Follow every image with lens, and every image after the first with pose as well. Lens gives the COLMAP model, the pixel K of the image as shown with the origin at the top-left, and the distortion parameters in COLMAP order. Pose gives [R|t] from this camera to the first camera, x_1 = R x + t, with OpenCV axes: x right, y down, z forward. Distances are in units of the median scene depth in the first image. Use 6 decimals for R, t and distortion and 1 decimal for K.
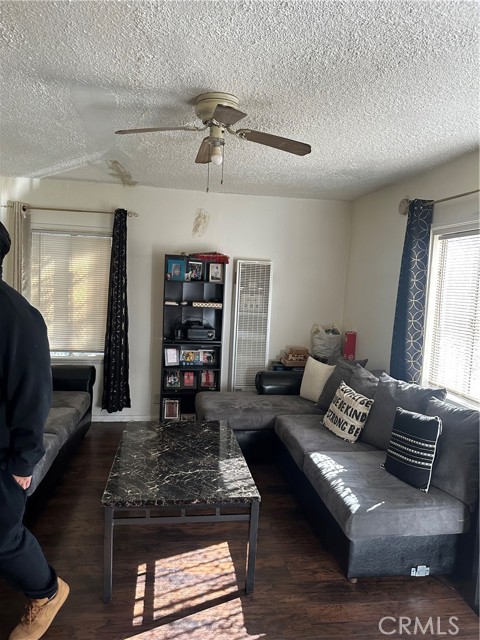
lens RADIAL K [[455.5, 0, 237.4], [0, 455.5, 317.2], [0, 0, 1]] dist [0.064378, -0.031418]
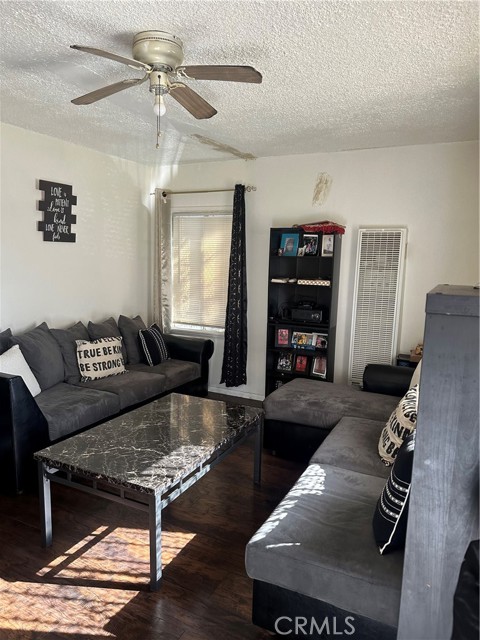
lens RADIAL K [[455.5, 0, 238.7], [0, 455.5, 324.6], [0, 0, 1]] dist [0.064378, -0.031418]
pose [[0.814388, 0.056741, -0.577541, 0.329853], [-0.028776, 0.997933, 0.057466, 0.008099], [0.579607, -0.030180, 0.814337, 0.185747]]
